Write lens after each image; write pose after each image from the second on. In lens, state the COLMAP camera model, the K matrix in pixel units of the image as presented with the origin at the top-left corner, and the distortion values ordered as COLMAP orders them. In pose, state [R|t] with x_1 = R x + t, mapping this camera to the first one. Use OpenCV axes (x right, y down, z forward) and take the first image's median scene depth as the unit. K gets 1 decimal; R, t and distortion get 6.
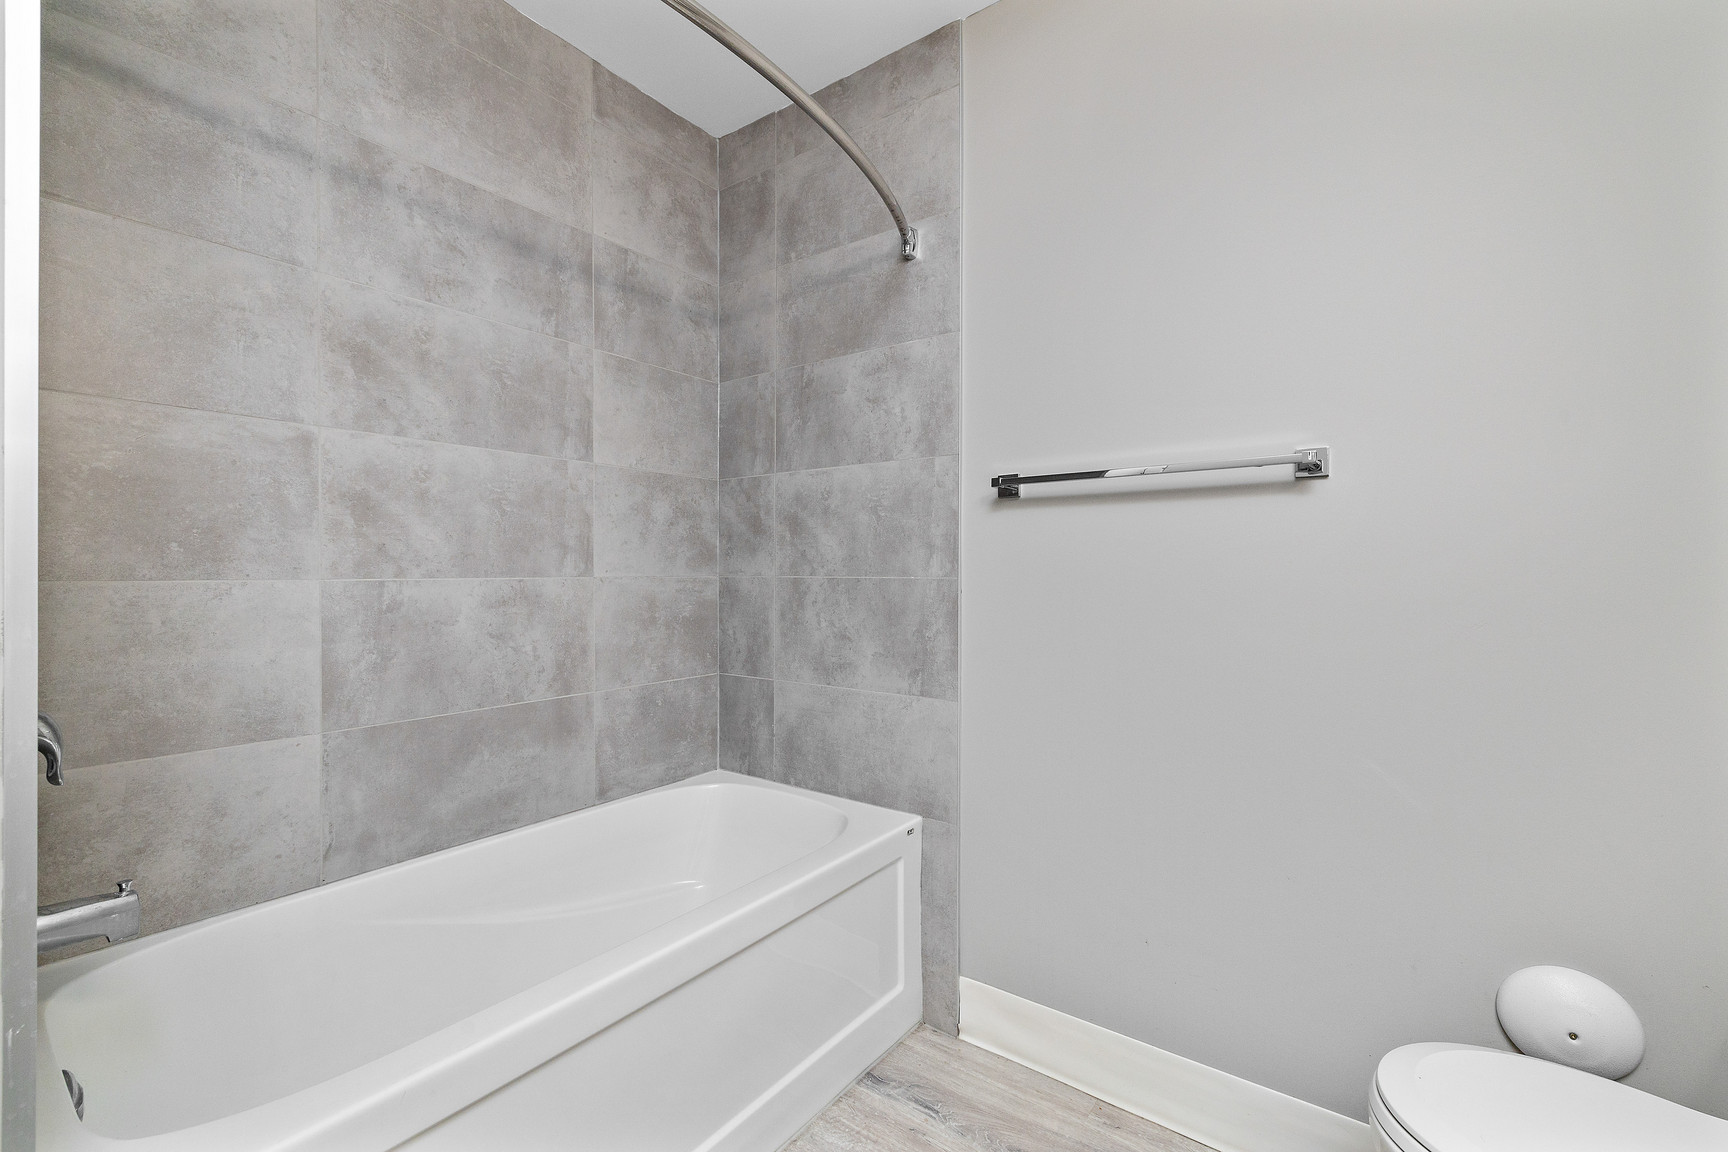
lens RADIAL K [[728.6, 0, 862.6], [0, 728.6, 578.8], [0, 0, 1]] dist [0.002090, 0.000074]
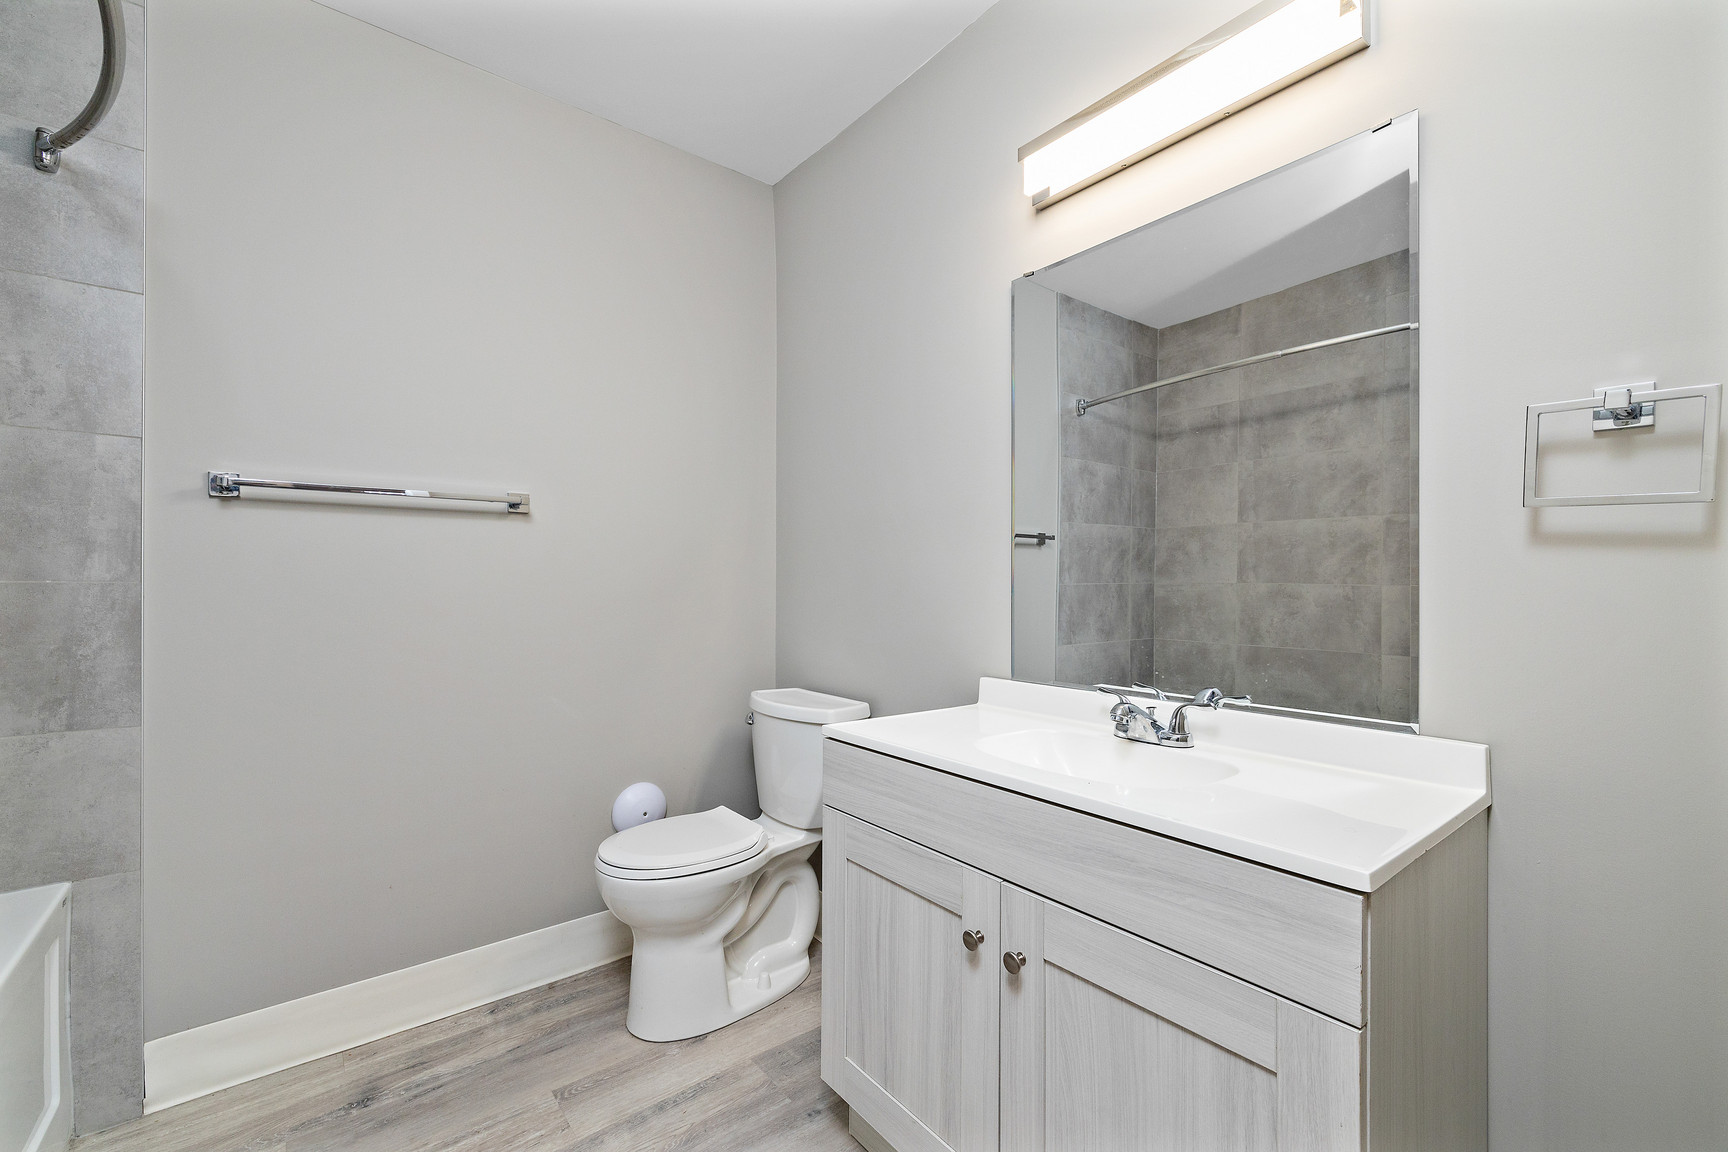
lens RADIAL K [[728.6, 0, 862.6], [0, 728.6, 578.8], [0, 0, 1]] dist [0.002090, 0.000074]
pose [[0.254383, 0.000530, 0.967103, -0.480327], [0.004657, 0.999988, -0.001773, 0.000828], [-0.967092, 0.004955, 0.254377, -0.043526]]
